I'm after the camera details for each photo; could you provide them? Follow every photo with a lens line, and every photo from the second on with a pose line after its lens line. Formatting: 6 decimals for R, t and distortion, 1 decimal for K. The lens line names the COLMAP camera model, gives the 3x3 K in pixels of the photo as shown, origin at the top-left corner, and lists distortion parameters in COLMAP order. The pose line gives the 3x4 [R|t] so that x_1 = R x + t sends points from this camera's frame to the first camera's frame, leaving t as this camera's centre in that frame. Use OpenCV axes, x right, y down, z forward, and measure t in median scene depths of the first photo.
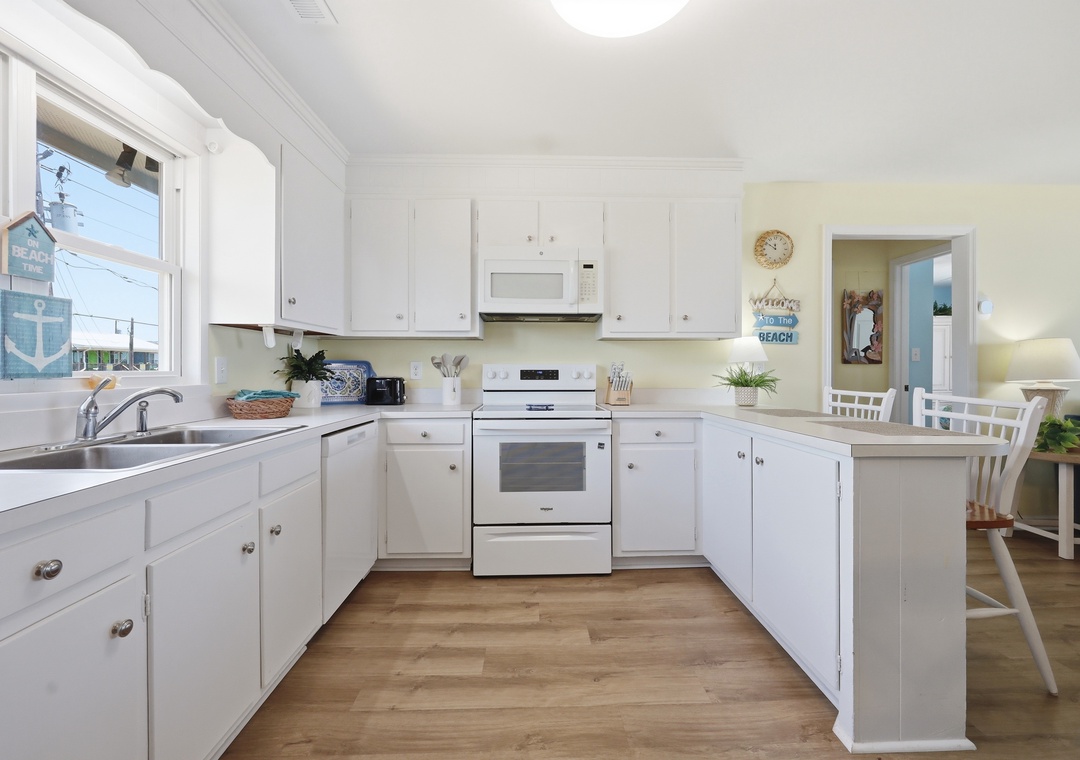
lens RADIAL K [[467.5, 0, 541.0], [0, 467.5, 375.7], [0, 0, 1]] dist [-0.000422, -0.000005]
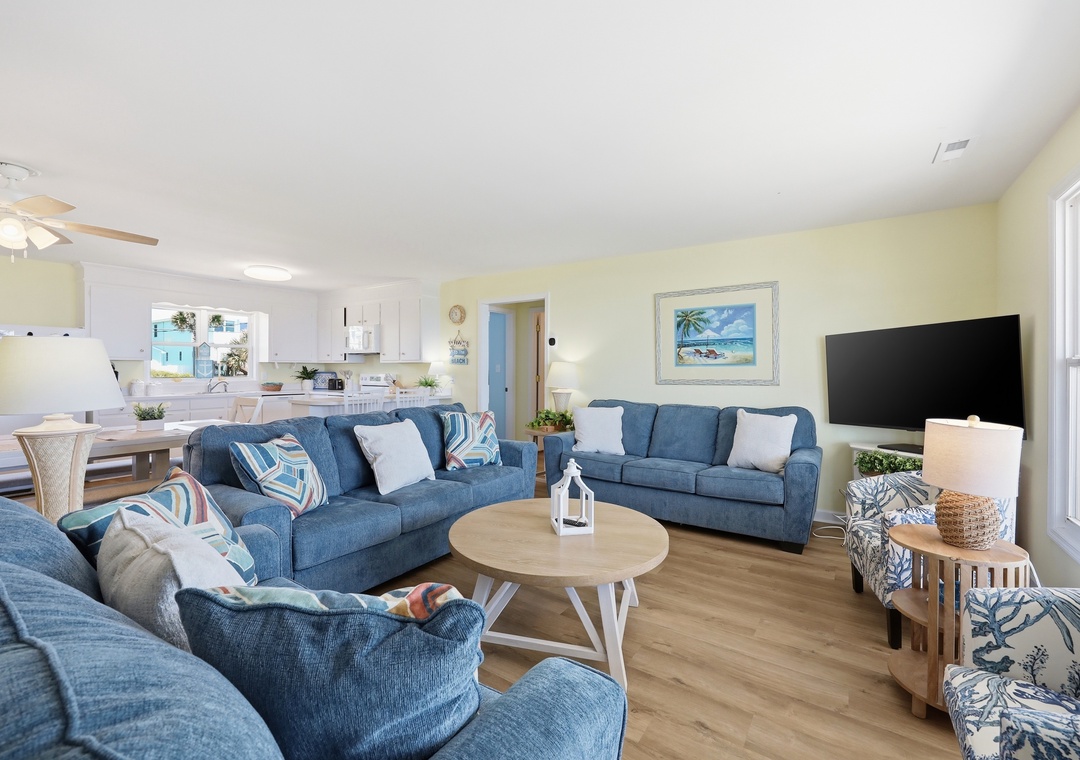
lens RADIAL K [[467.5, 0, 541.0], [0, 467.5, 375.7], [0, 0, 1]] dist [-0.000422, -0.000005]
pose [[0.812957, 0.012580, -0.582188, 1.972923], [-0.012096, 0.999916, 0.004715, -0.037531], [0.582198, 0.003209, 0.813041, -0.368565]]
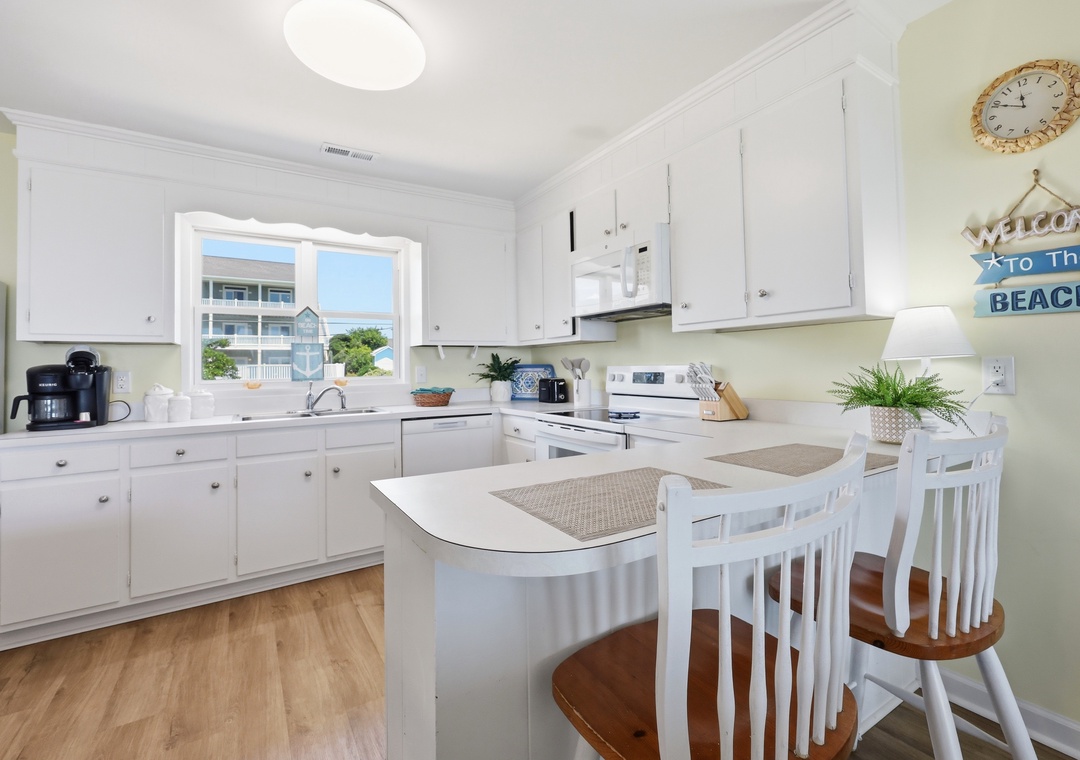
lens RADIAL K [[484.1, 0, 544.2], [0, 484.1, 358.2], [0, 0, 1]] dist [0.000440, -0.000051]
pose [[0.506410, -0.023090, -0.861983, 0.689070], [0.005840, 0.999710, -0.023348, -0.019050], [0.862273, 0.006789, 0.506399, 0.375694]]
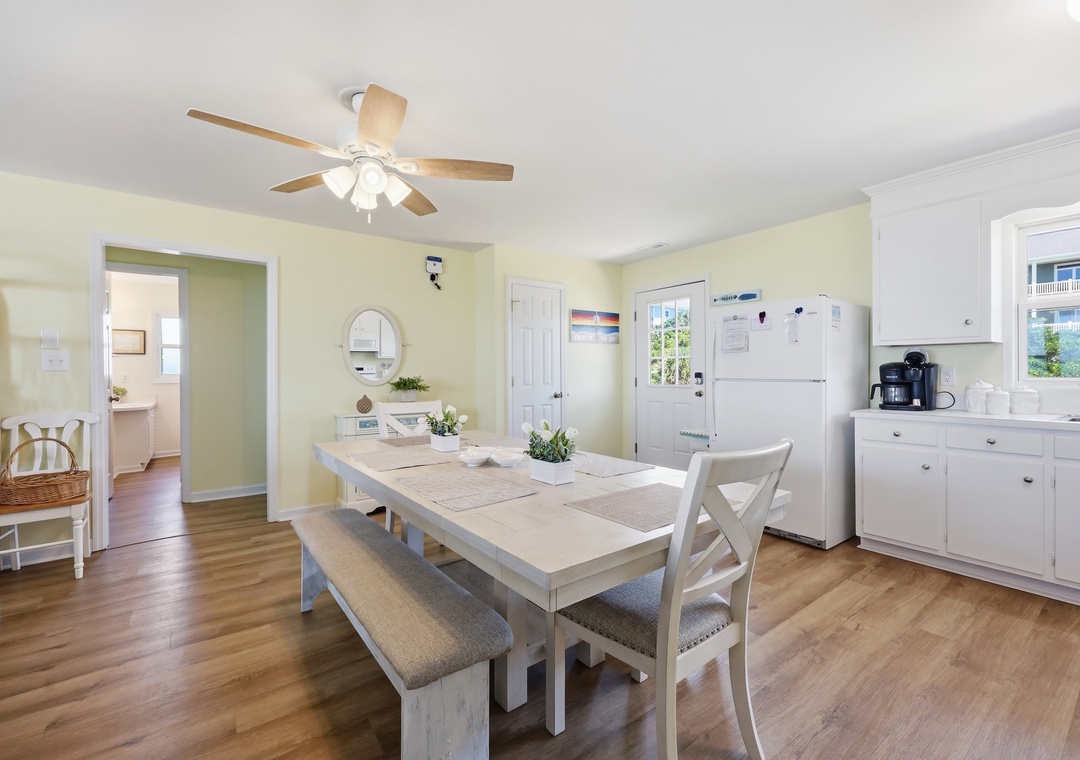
lens RADIAL K [[484.1, 0, 544.2], [0, 484.1, 358.2], [0, 0, 1]] dist [0.000440, -0.000051]
pose [[-0.816792, -0.009205, -0.576859, 0.864532], [0.000476, 0.999862, -0.016630, -0.023224], [0.576932, -0.013858, -0.816674, 0.514397]]
